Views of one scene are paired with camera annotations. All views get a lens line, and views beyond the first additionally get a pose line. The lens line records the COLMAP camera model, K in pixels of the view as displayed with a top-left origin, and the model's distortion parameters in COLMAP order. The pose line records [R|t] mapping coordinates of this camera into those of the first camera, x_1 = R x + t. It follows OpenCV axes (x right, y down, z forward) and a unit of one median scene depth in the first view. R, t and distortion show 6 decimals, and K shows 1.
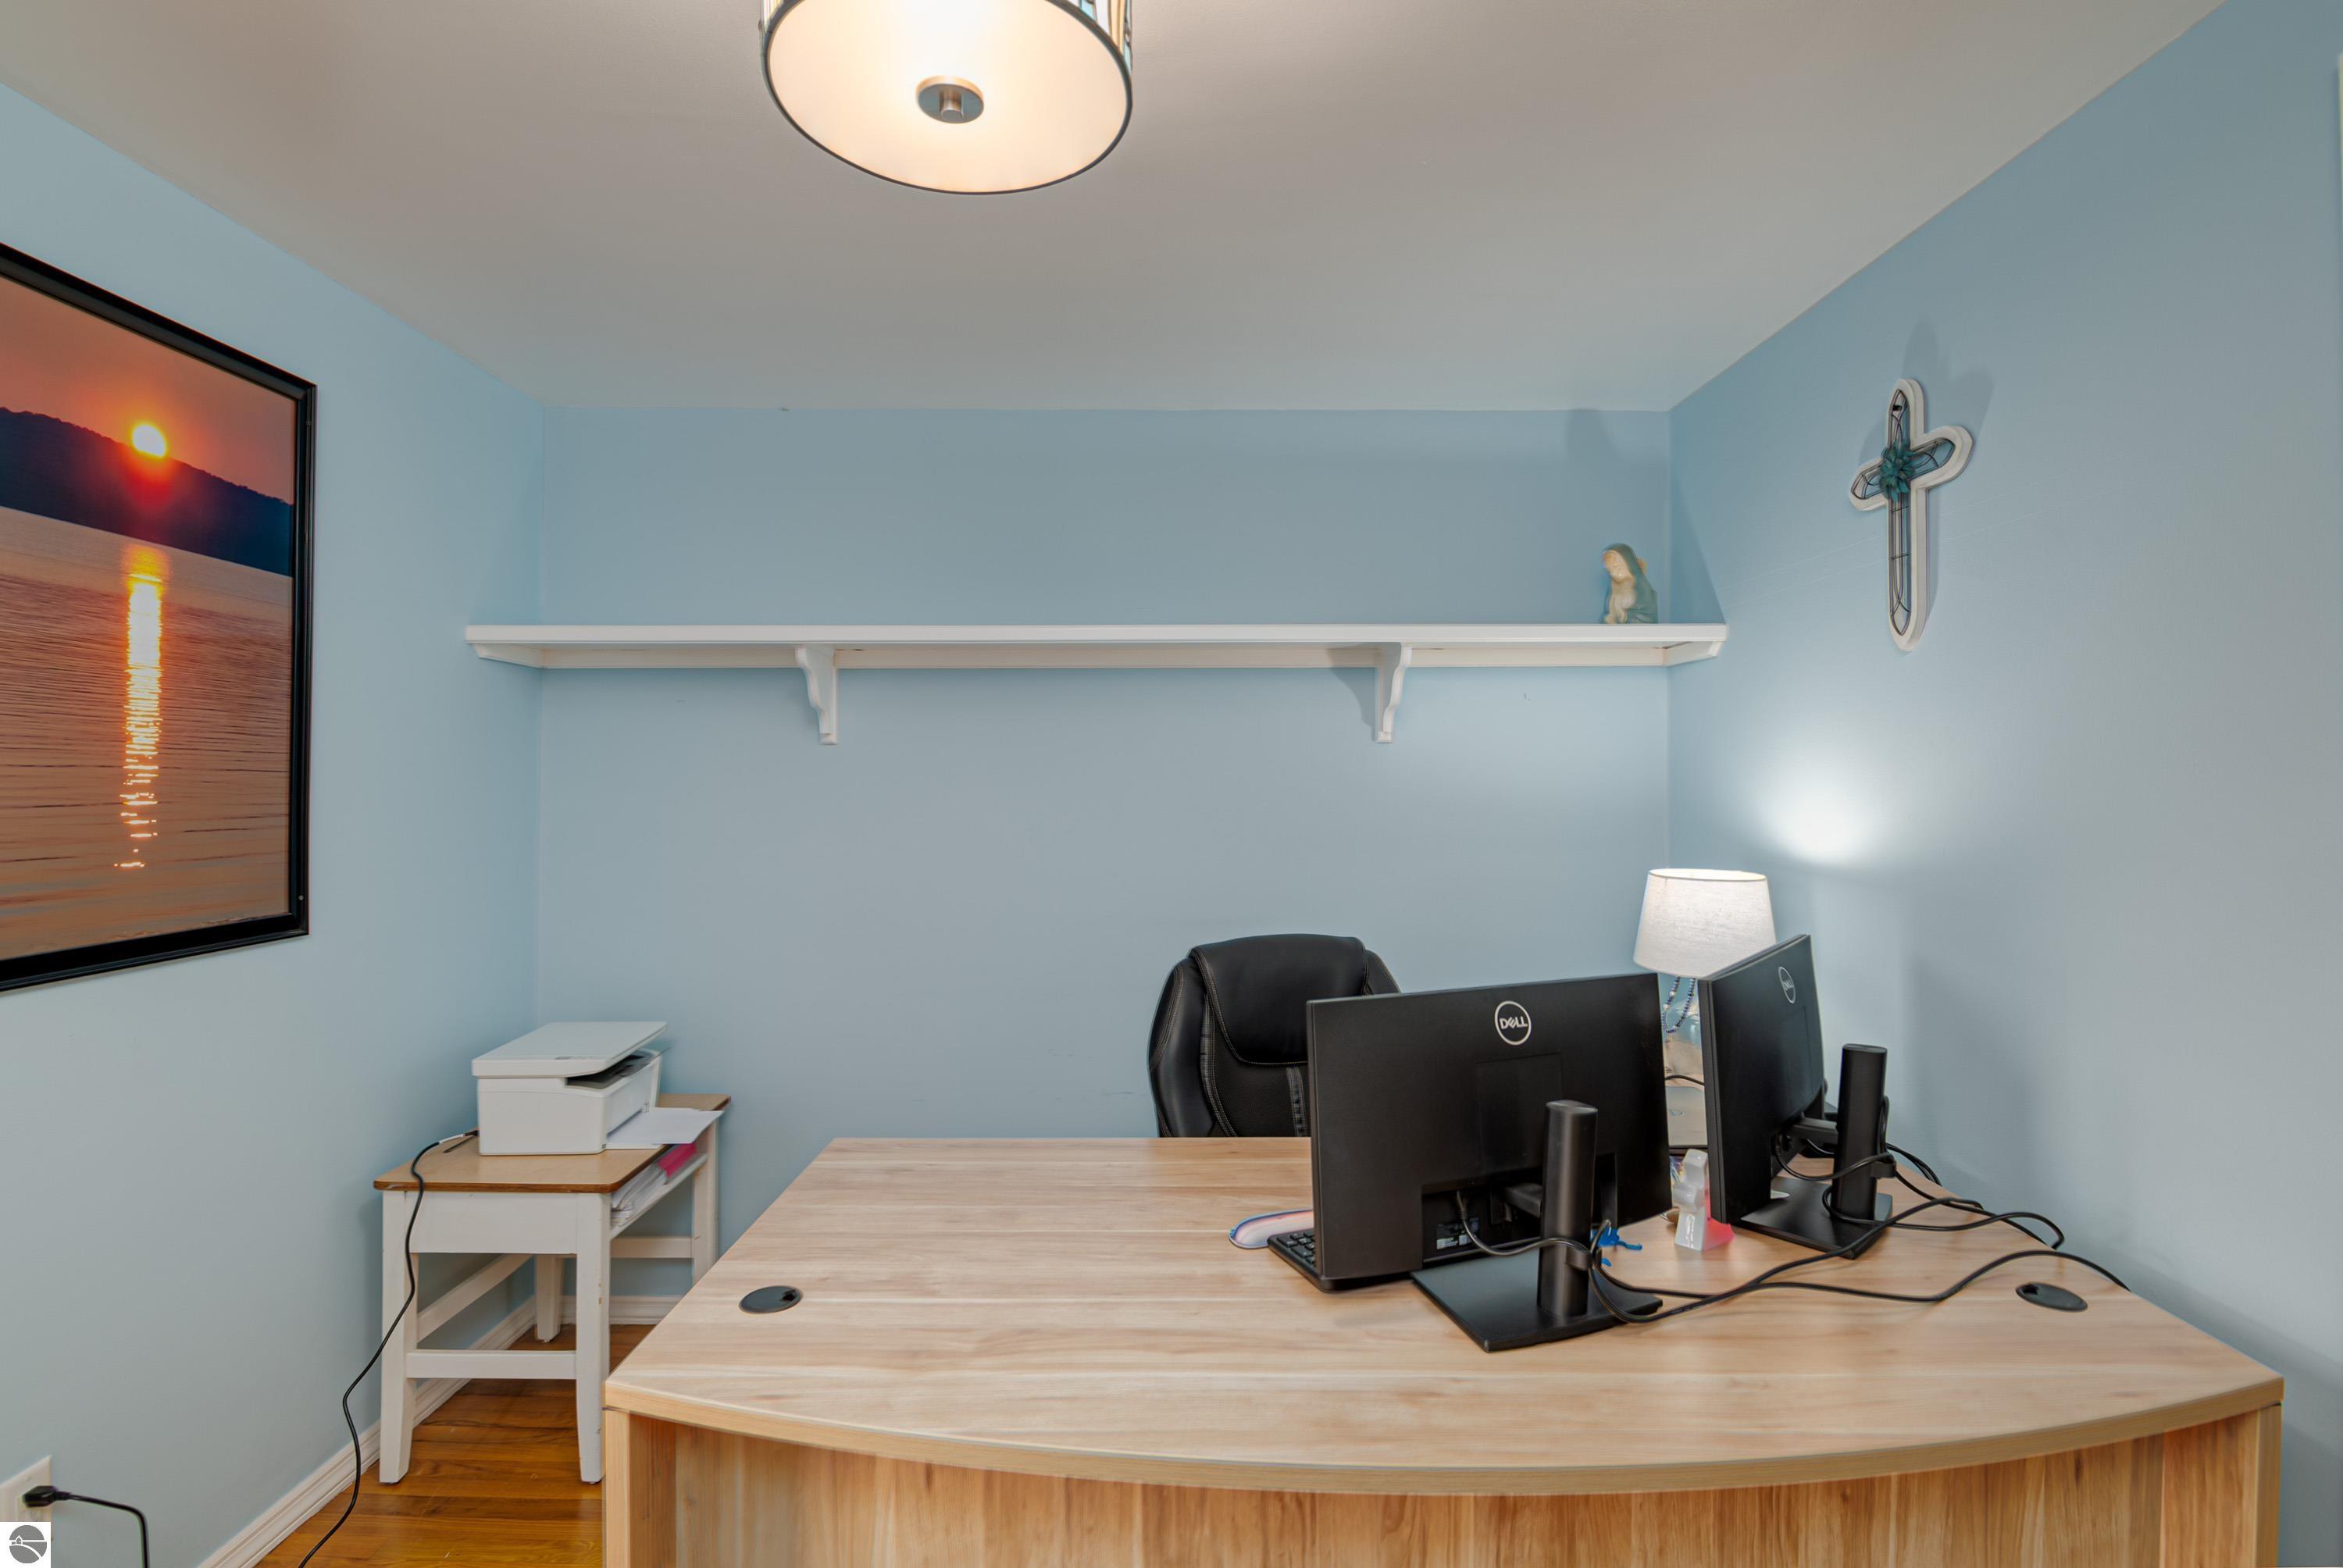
lens RADIAL K [[1151.8, 0, 1172.6], [0, 1151.8, 777.3], [0, 0, 1]] dist [-0.007467, -0.002826]
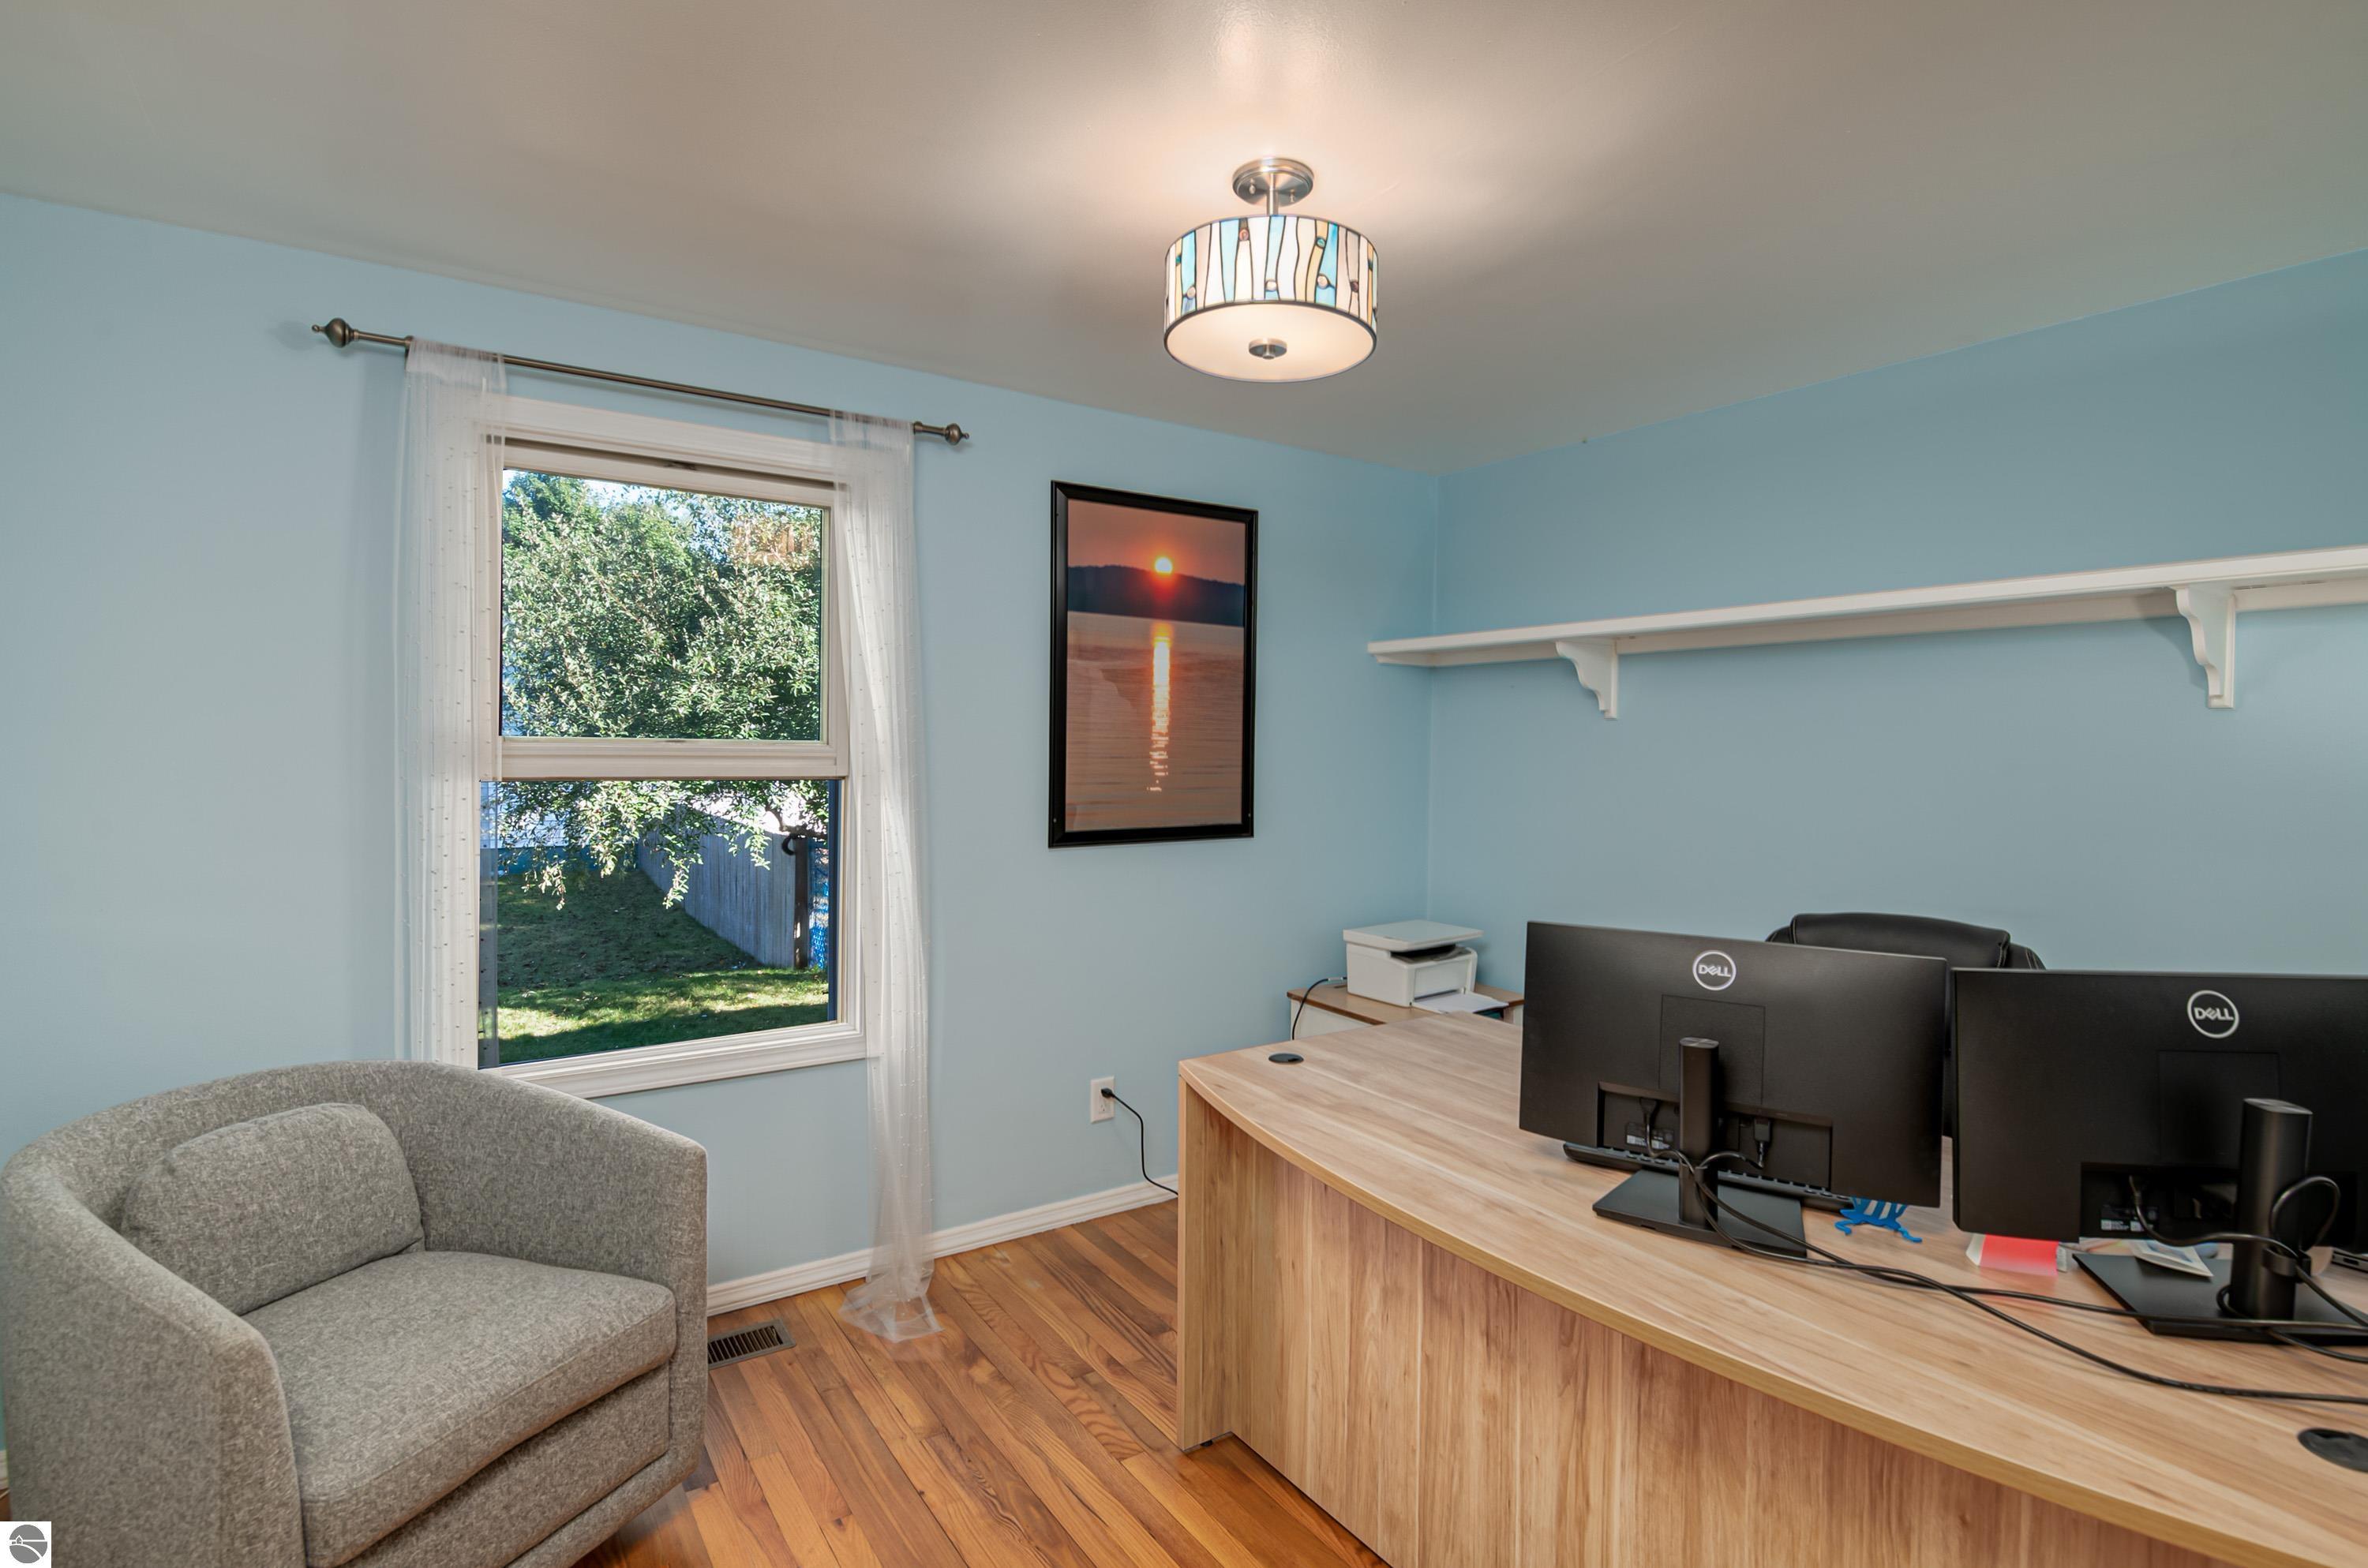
lens RADIAL K [[1164.1, 0, 1190.1], [0, 1164.1, 771.4], [0, 0, 1]] dist [-0.007467, -0.002826]
pose [[0.553240, 0.025354, -0.832636, 0.764167], [-0.007642, 0.999649, 0.025362, -0.003290], [0.832987, -0.007669, 0.553240, -0.035791]]
